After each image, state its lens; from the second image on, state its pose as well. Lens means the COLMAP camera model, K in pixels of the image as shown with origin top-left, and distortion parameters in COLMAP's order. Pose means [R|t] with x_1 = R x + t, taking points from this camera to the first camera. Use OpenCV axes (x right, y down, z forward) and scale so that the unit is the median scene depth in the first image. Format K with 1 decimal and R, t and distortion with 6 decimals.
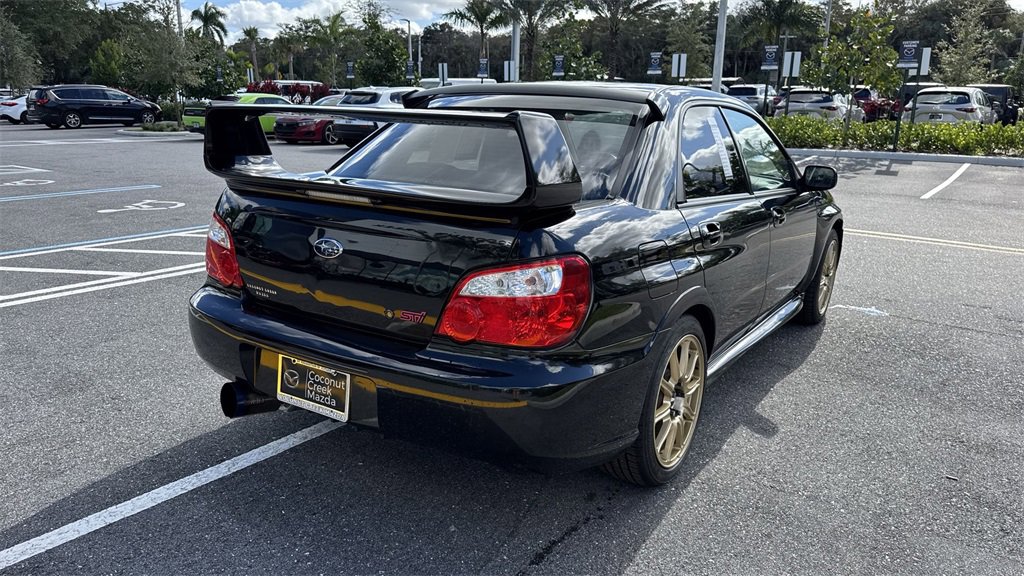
lens RADIAL K [[742.7, 0, 520.9], [0, 742.7, 296.6], [0, 0, 1]] dist [0.047953, -0.073925]
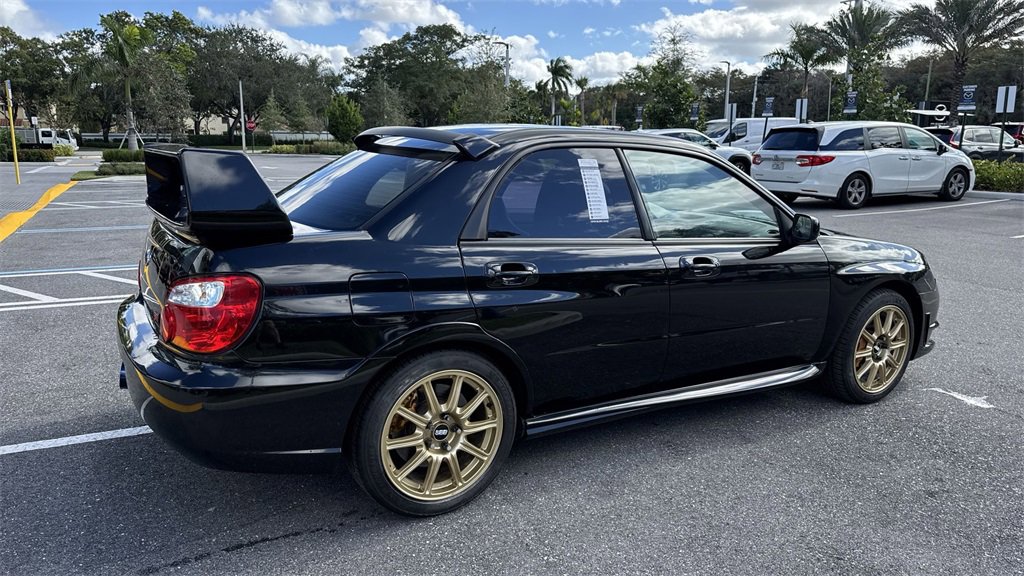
lens RADIAL K [[742.7, 0, 512.7], [0, 742.7, 289.1], [0, 0, 1]] dist [0.047953, -0.073925]
pose [[0.888616, 0.082633, -0.451148, 0.114504], [-0.110747, 0.993188, -0.036221, -0.004521], [0.445082, 0.082150, 0.891714, 0.018813]]
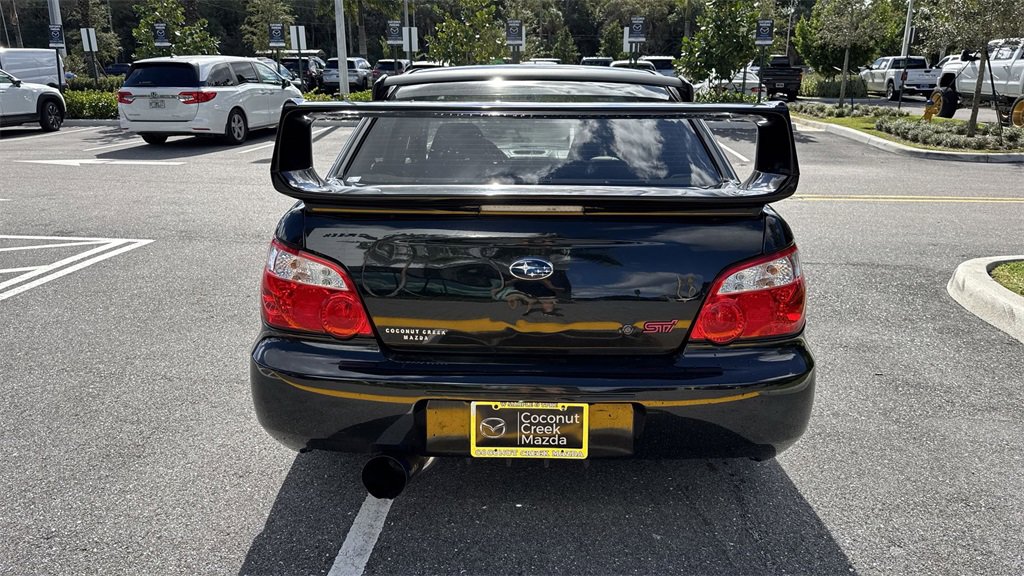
lens RADIAL K [[742.7, 0, 509.2], [0, 742.7, 289.6], [0, 0, 1]] dist [0.047953, -0.073925]
pose [[0.845006, -0.156662, 0.511294, -0.100017], [0.142532, 0.987519, 0.067019, -0.014170], [-0.515412, 0.016244, 0.856789, 0.037749]]
